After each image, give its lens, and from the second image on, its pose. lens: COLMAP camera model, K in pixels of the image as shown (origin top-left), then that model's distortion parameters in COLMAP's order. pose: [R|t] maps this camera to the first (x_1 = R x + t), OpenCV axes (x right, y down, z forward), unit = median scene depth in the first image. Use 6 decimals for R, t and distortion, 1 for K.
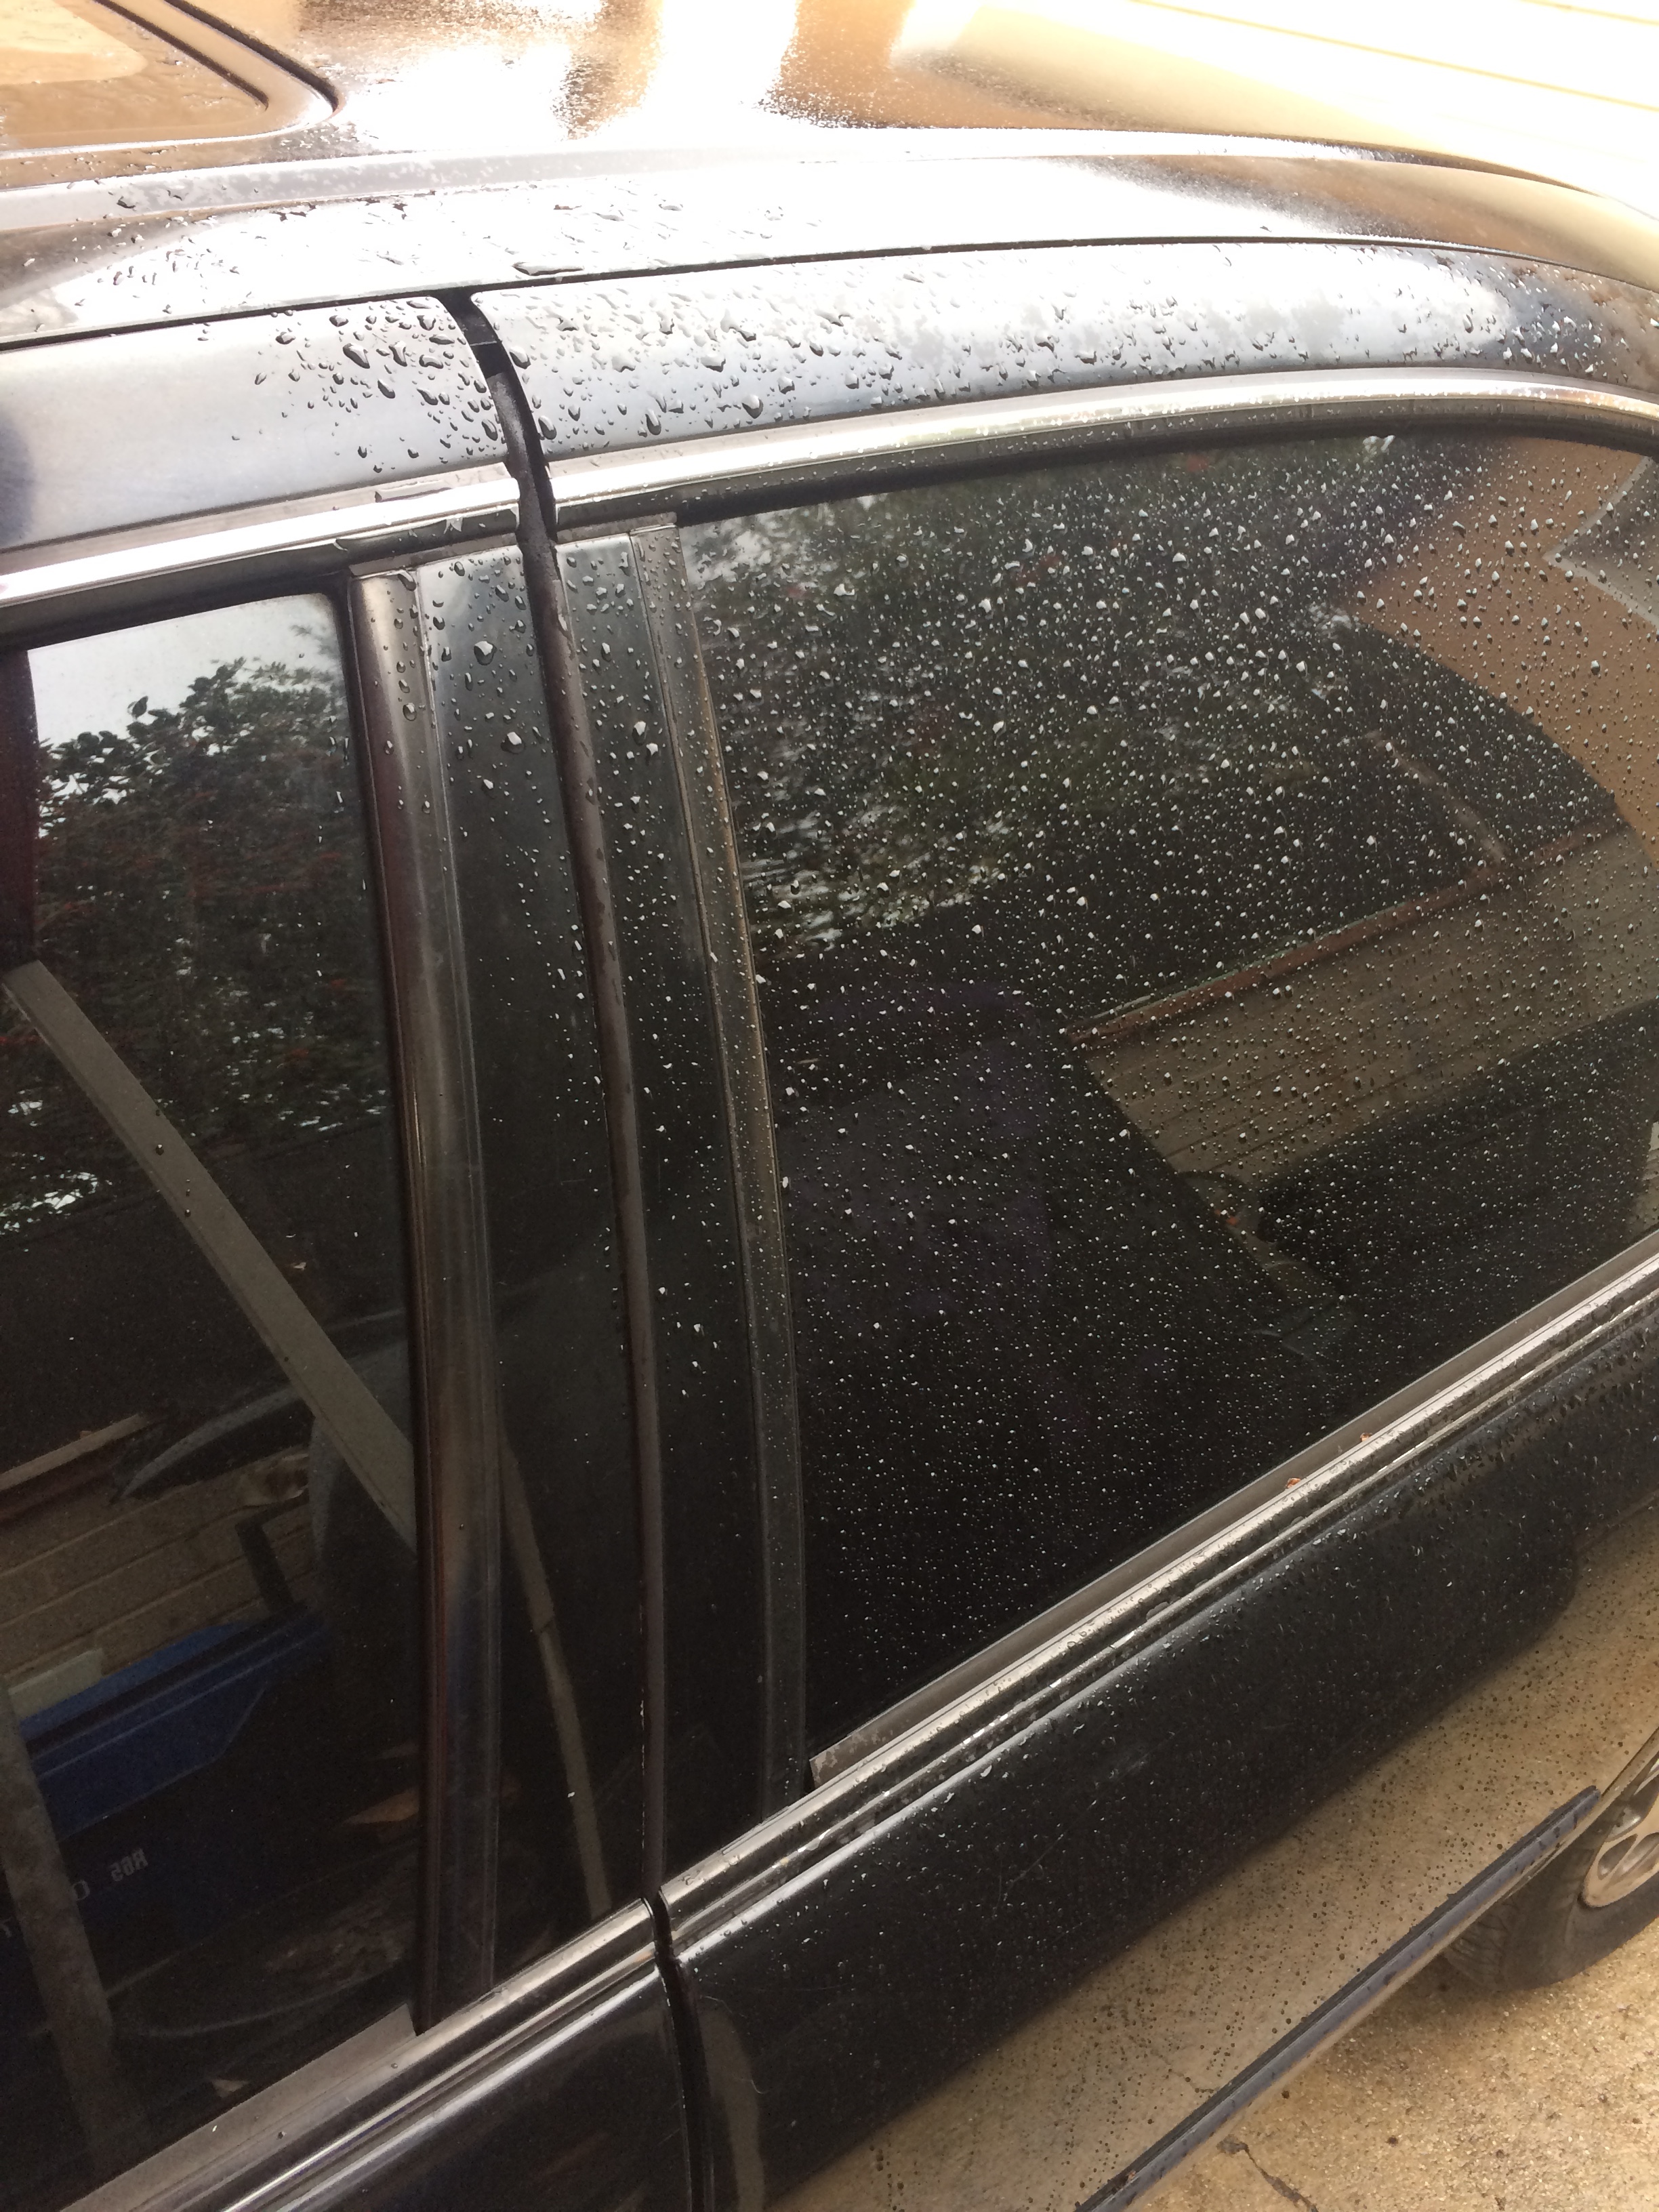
lens RADIAL K [[2137.1, 0, 829.5], [0, 2137.1, 1106.0], [0, 0, 1]] dist [0.139654, 0.005286]
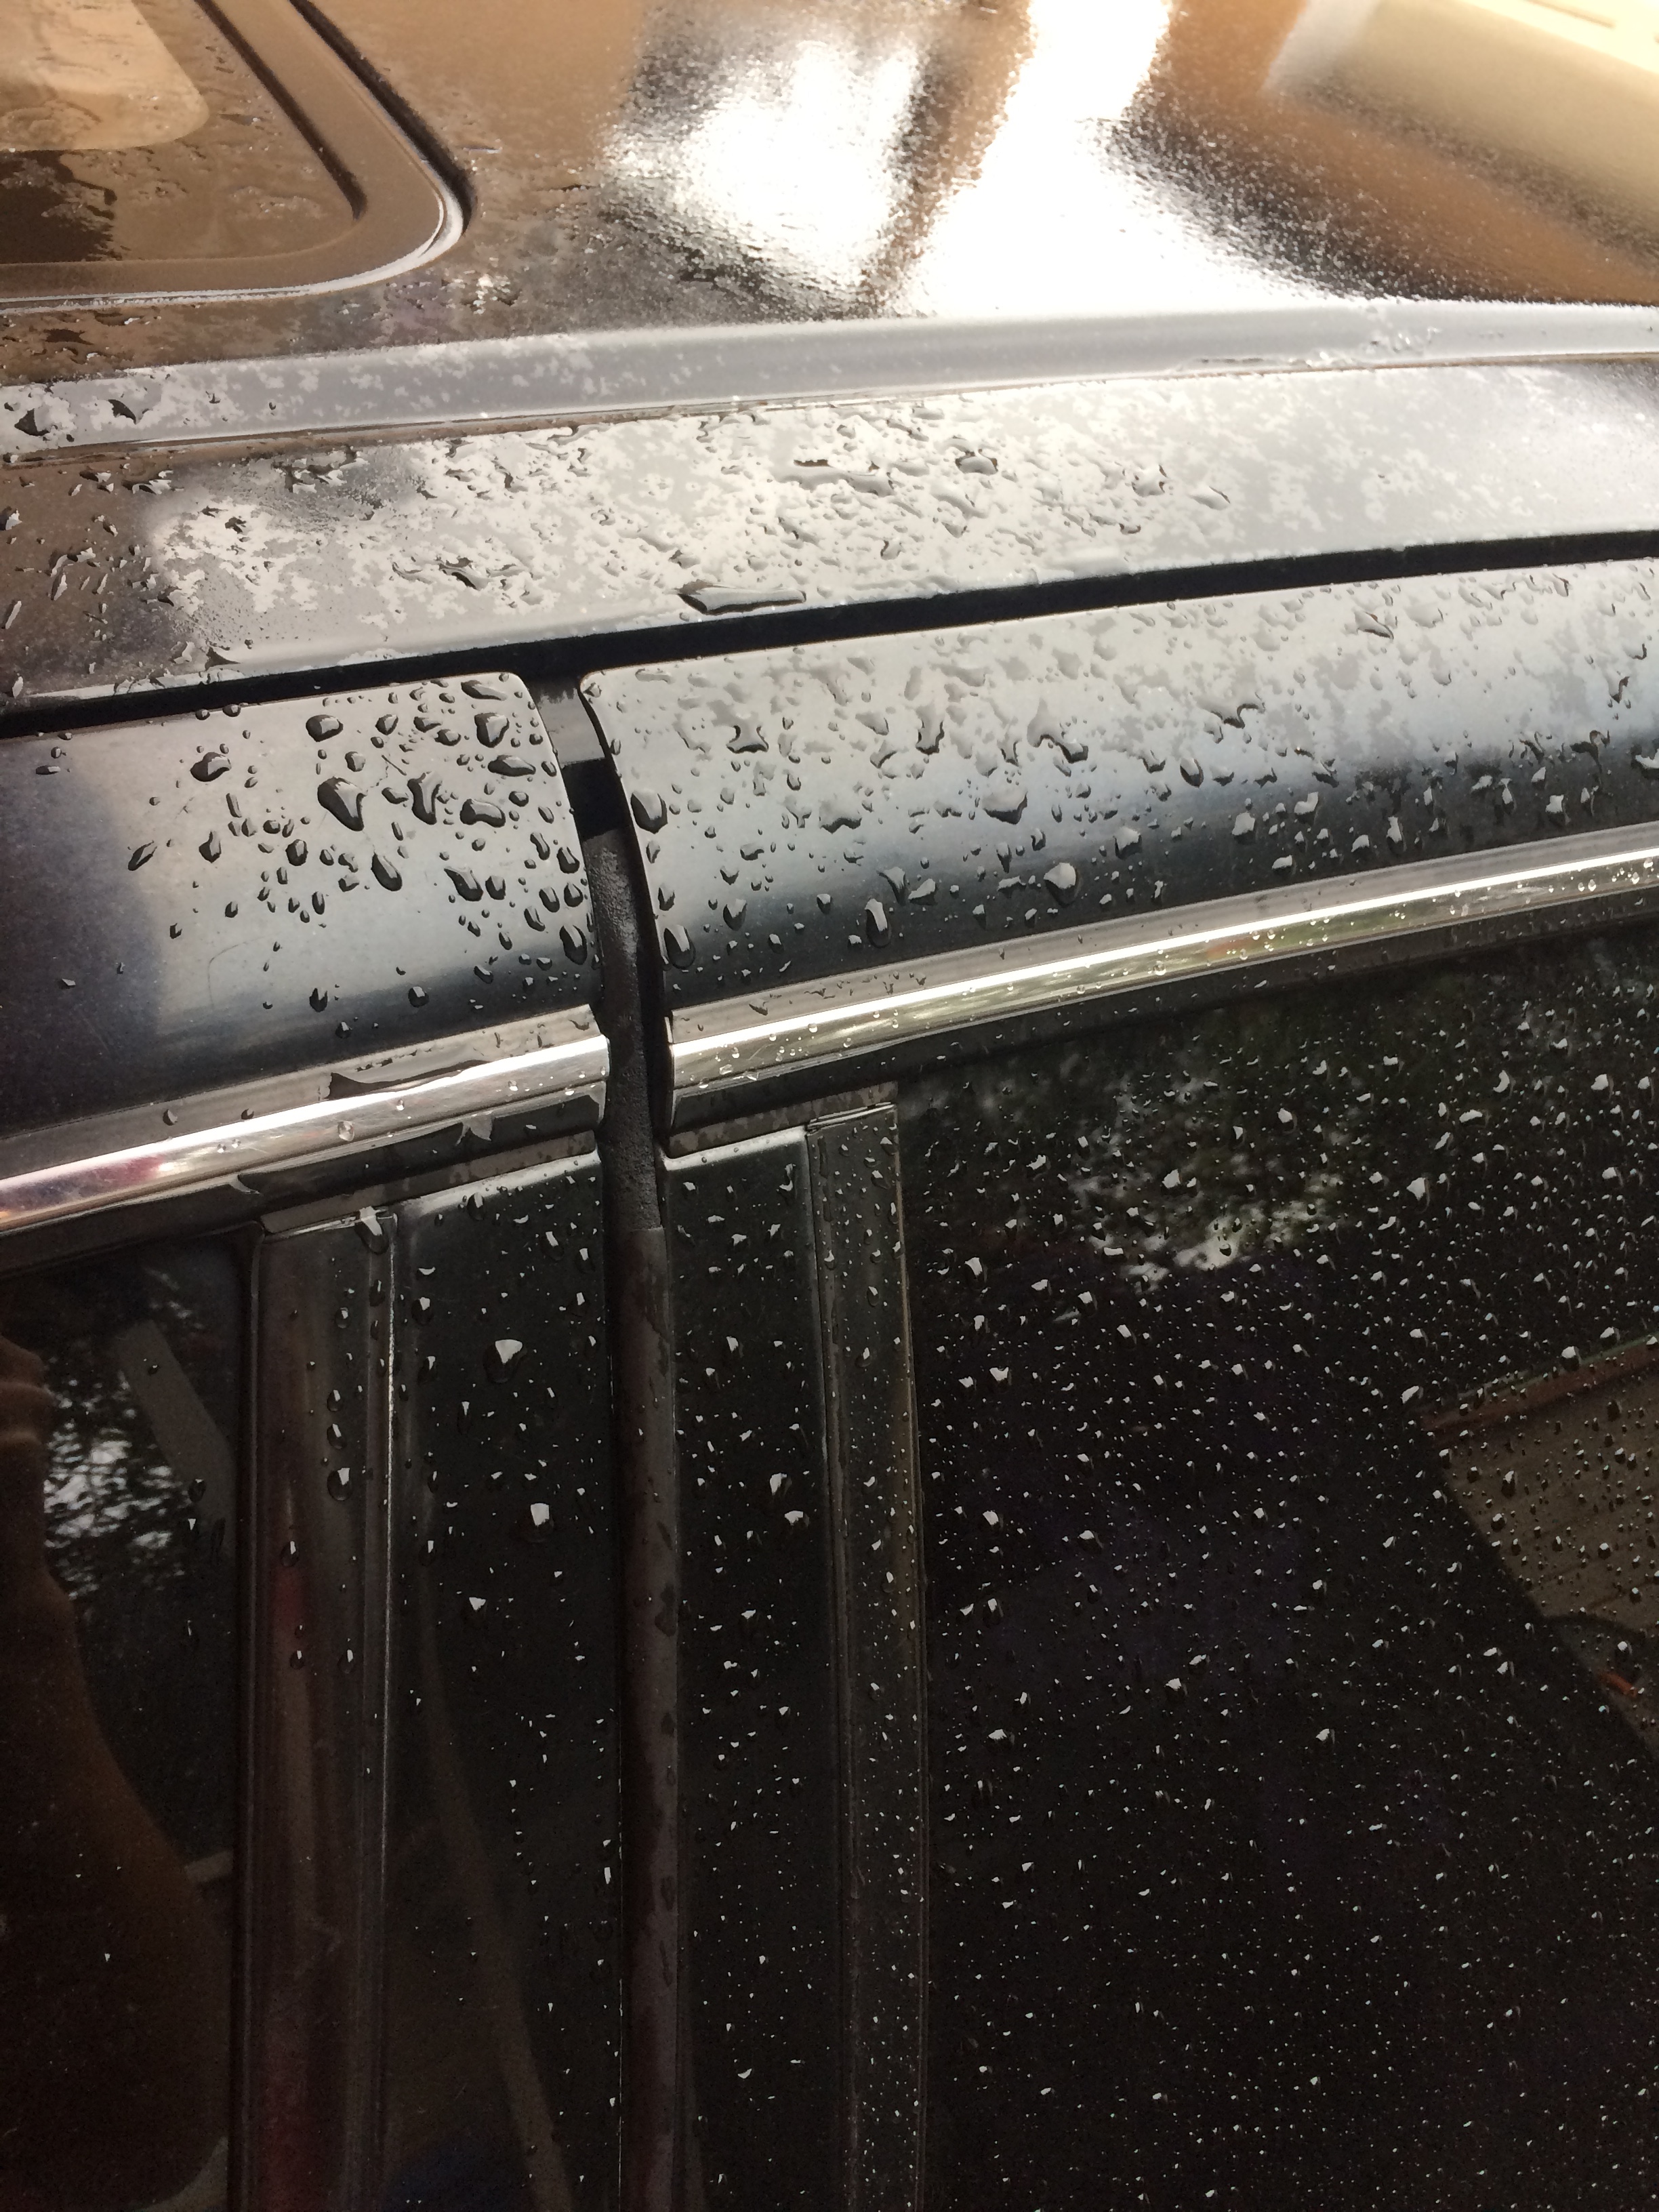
lens RADIAL K [[2099.4, 0, 829.5], [0, 2099.4, 1106.0], [0, 0, 1]] dist [0.098947, -0.018039]
pose [[0.985558, 0.140092, -0.095133, -0.036689], [-0.133845, 0.988585, 0.069174, -0.305922], [0.103738, -0.055442, 0.993058, 0.468725]]
